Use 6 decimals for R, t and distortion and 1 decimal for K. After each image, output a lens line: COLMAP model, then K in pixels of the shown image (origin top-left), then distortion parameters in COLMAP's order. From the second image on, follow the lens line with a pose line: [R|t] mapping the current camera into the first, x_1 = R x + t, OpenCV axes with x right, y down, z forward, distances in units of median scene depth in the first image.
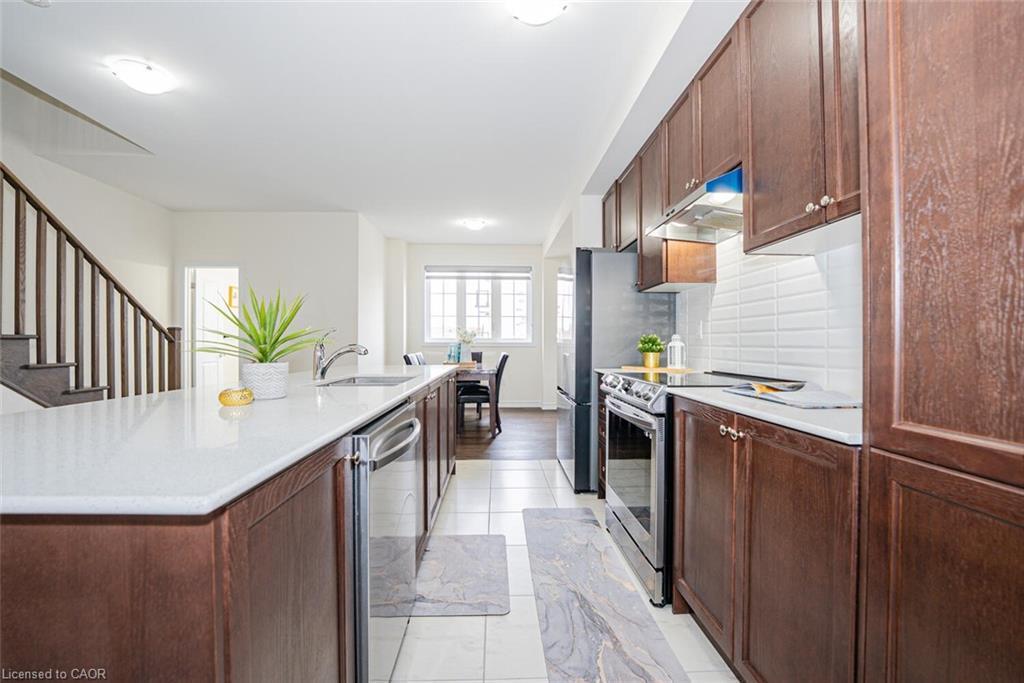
lens RADIAL K [[416.1, 0, 509.9], [0, 416.1, 341.8], [0, 0, 1]] dist [-0.023741, 0.000229]
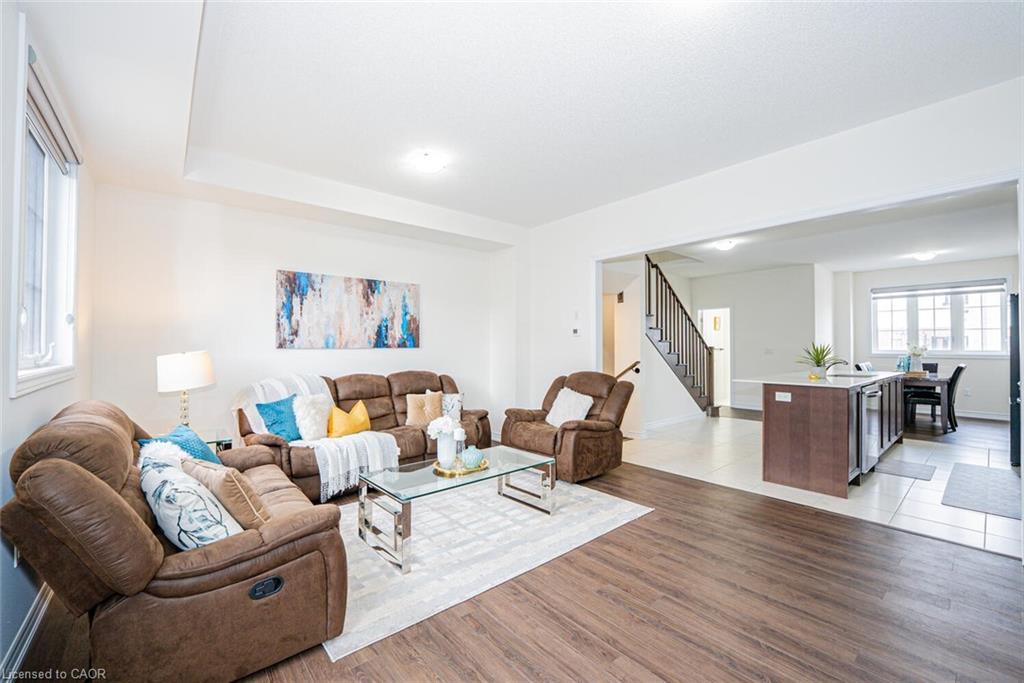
lens RADIAL K [[416.1, 0, 509.9], [0, 416.1, 341.8], [0, 0, 1]] dist [-0.023741, 0.000229]
pose [[0.612364, -0.008228, -0.790533, 0.102759], [-0.003103, 0.999913, -0.012812, -0.018412], [0.790570, 0.010299, 0.612285, -0.648670]]
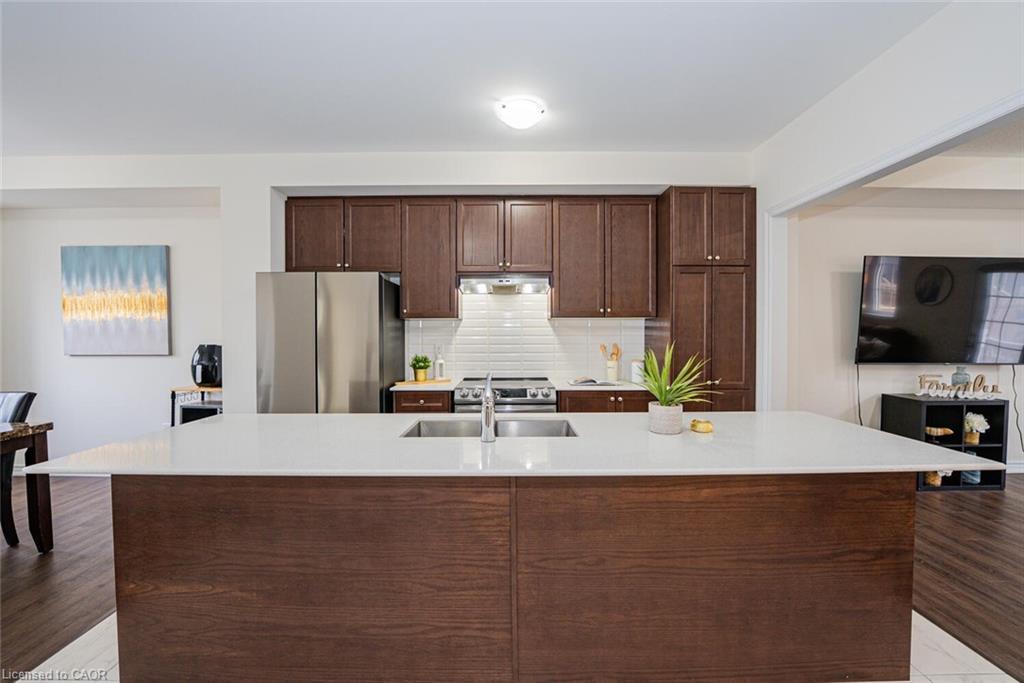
lens RADIAL K [[416.1, 0, 509.9], [0, 416.1, 341.8], [0, 0, 1]] dist [-0.023741, 0.000229]
pose [[0.036332, -0.013667, 0.999246, -0.449463], [0.000983, 0.999906, 0.013641, -0.036197], [-0.999339, 0.000487, 0.036342, 0.334808]]
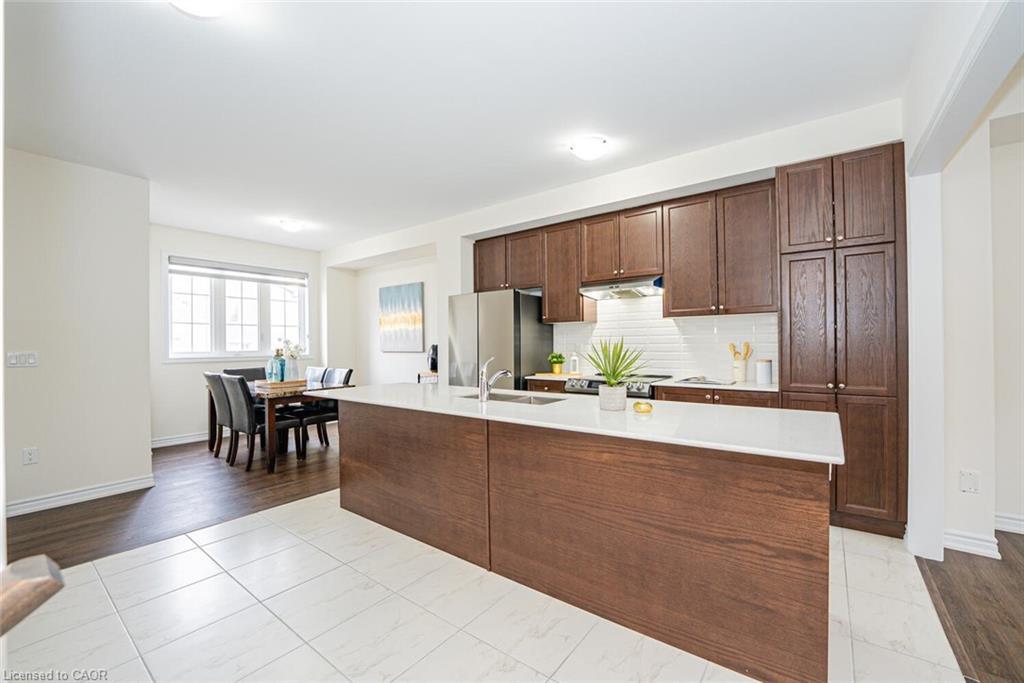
lens RADIAL K [[416.1, 0, 509.9], [0, 416.1, 341.8], [0, 0, 1]] dist [-0.023741, 0.000229]
pose [[0.636213, 0.001585, 0.771512, -0.478735], [0.006181, 0.999955, -0.007152, -0.022556], [-0.771489, 0.009319, 0.636174, 0.069826]]
